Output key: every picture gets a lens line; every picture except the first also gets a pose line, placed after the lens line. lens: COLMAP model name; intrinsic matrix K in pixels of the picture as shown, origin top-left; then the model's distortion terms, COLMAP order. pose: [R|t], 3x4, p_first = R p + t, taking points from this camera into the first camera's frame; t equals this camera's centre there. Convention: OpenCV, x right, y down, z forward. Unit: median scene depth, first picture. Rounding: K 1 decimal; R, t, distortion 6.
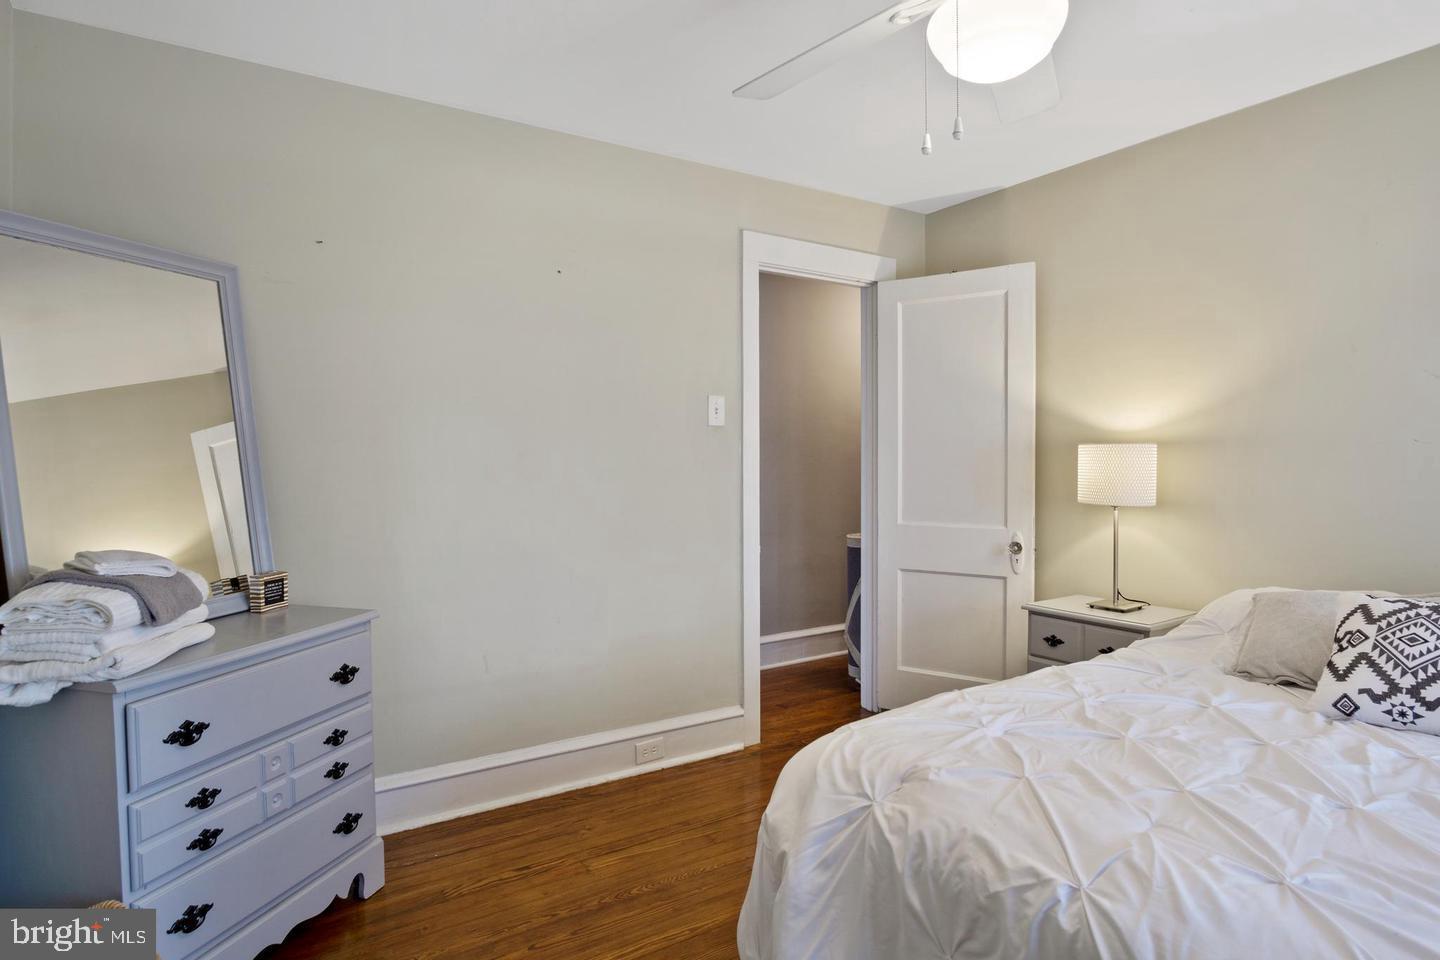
lens RADIAL K [[760.5, 0, 720.0], [0, 760.5, 480.0], [0, 0, 1]] dist [-0.017478, 0.000814]
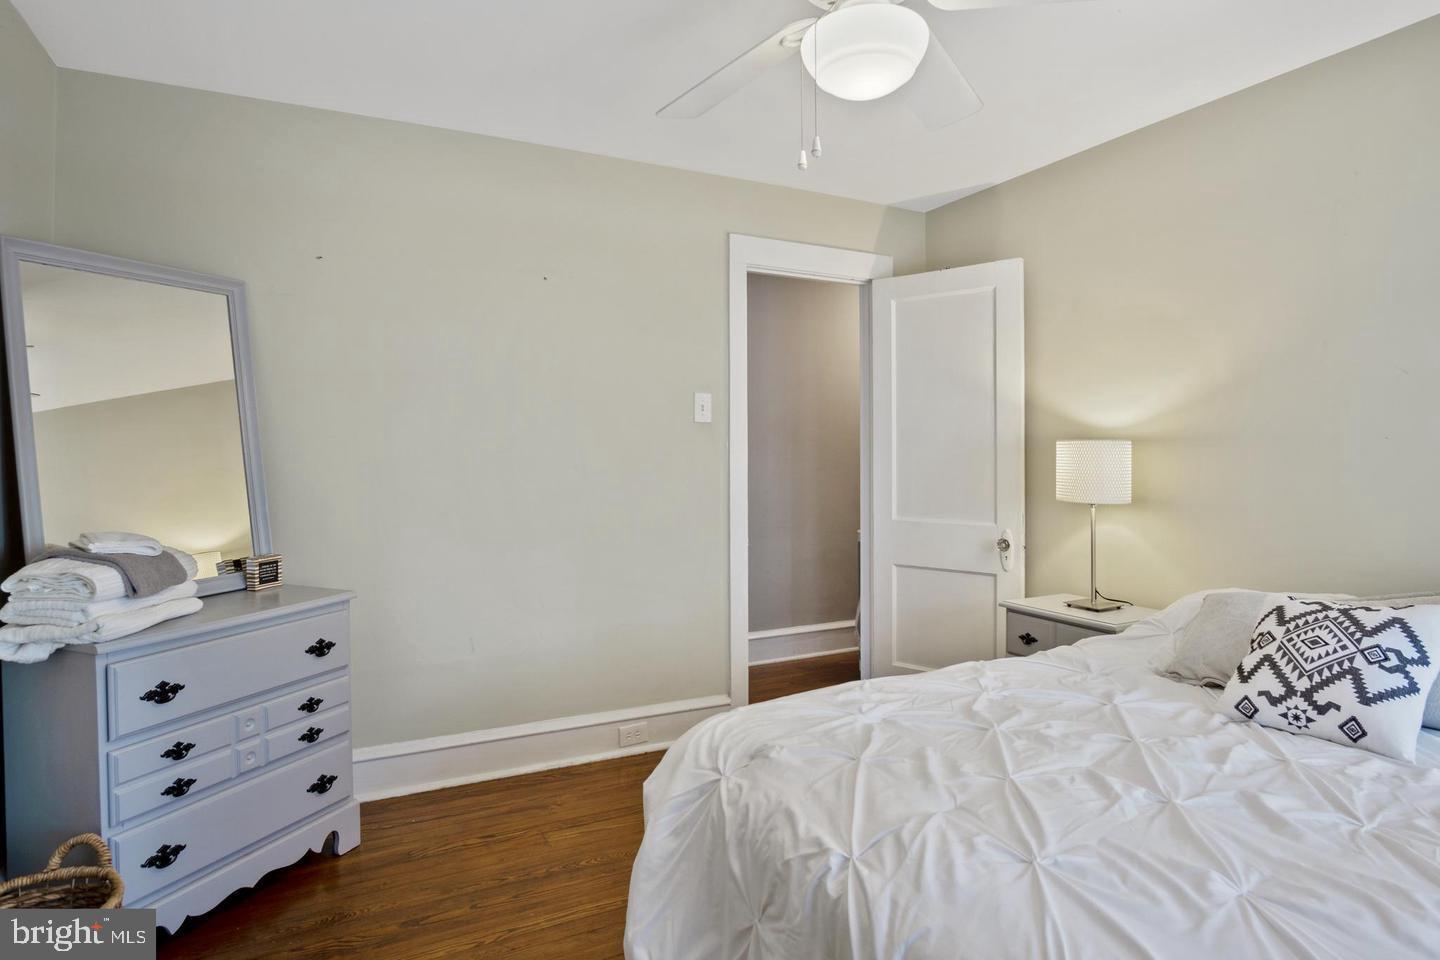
lens RADIAL K [[763.7, 0, 720.4], [0, 763.7, 460.9], [0, 0, 1]] dist [-0.016748, 0.000057]
pose [[0.994821, 0.004587, -0.101539, 0.232608], [-0.006366, 0.999832, -0.017208, -0.001841], [0.101443, 0.017766, 0.994683, -0.060159]]
